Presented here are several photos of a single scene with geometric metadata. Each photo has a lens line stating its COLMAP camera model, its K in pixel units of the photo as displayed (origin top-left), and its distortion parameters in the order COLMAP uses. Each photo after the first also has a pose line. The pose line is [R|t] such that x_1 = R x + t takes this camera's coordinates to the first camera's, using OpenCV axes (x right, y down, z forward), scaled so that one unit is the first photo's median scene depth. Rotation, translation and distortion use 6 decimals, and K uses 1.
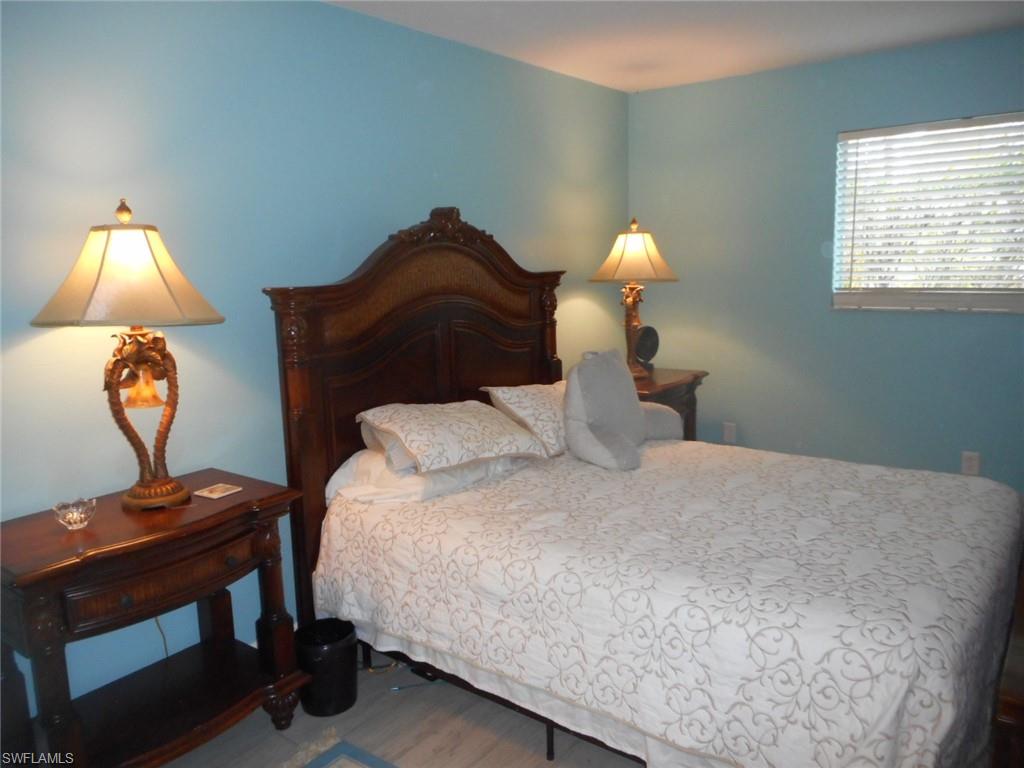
lens RADIAL K [[767.5, 0, 516.5], [0, 767.5, 383.3], [0, 0, 1]] dist [-0.003707, -0.001298]
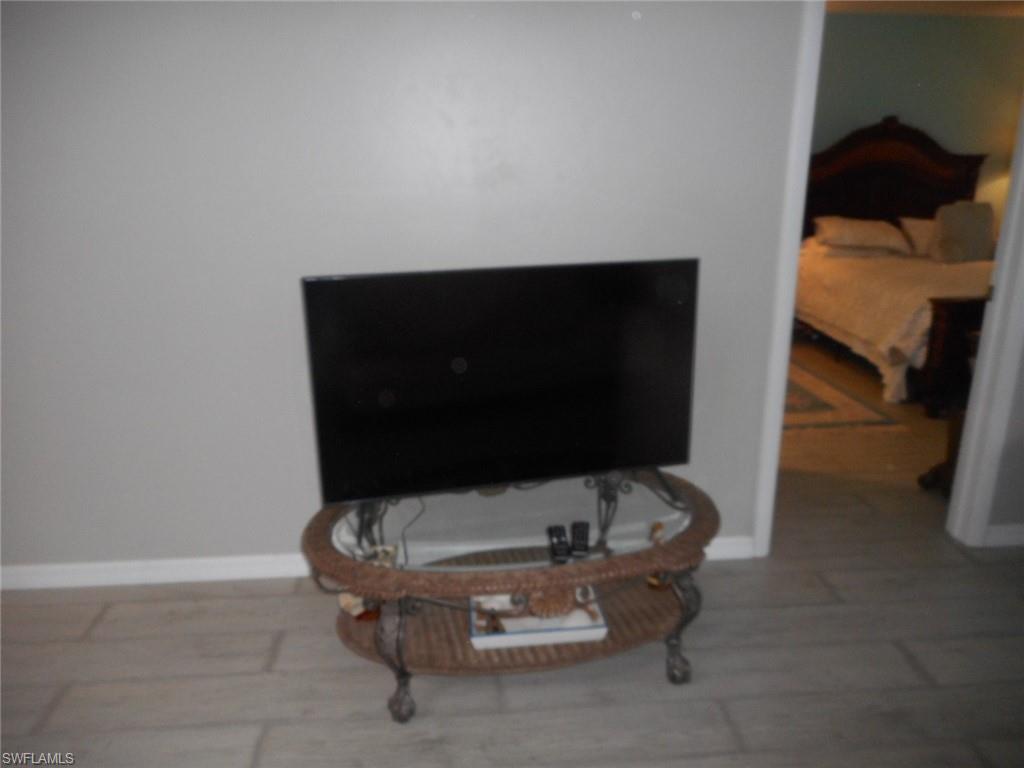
lens RADIAL K [[767.5, 0, 516.5], [0, 767.5, 383.3], [0, 0, 1]] dist [-0.003707, -0.001298]
pose [[0.658637, 0.244834, -0.711515, 0.942285], [-0.139817, 0.968938, 0.203987, 0.176306], [0.739357, -0.034871, 0.672410, -1.143439]]
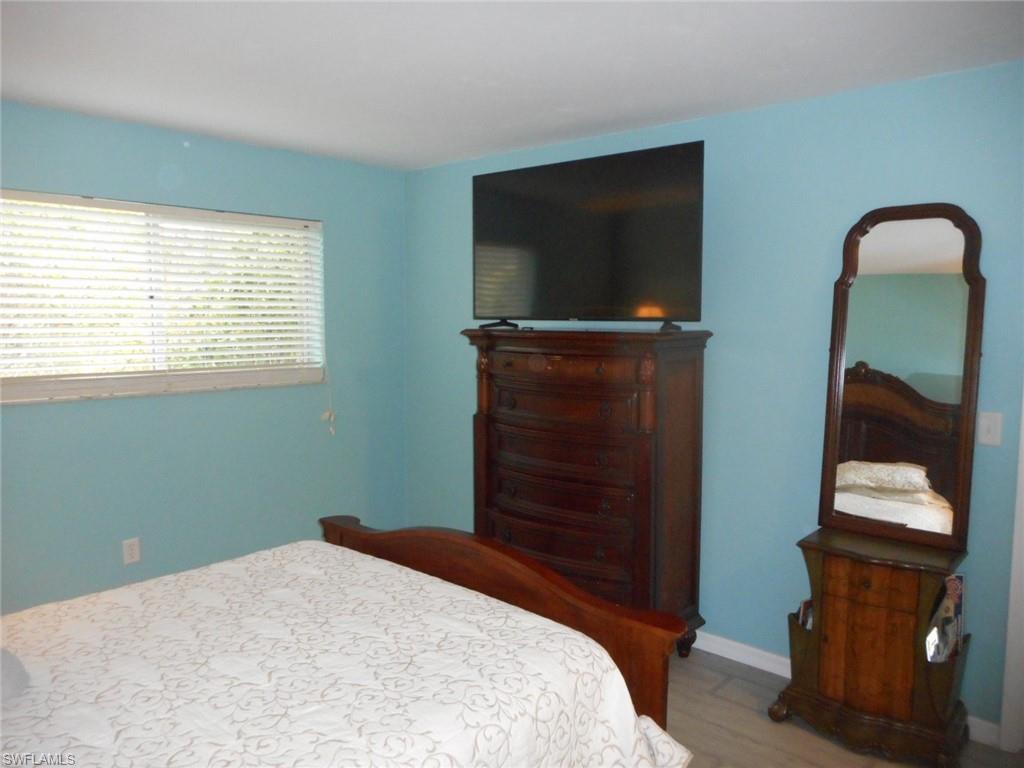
lens RADIAL K [[767.5, 0, 516.5], [0, 767.5, 383.3], [0, 0, 1]] dist [-0.003707, -0.001298]
pose [[0.093331, -0.061834, 0.993713, -0.460828], [0.160379, 0.985969, 0.046289, -0.105940], [-0.982633, 0.155051, 0.101938, 0.577831]]
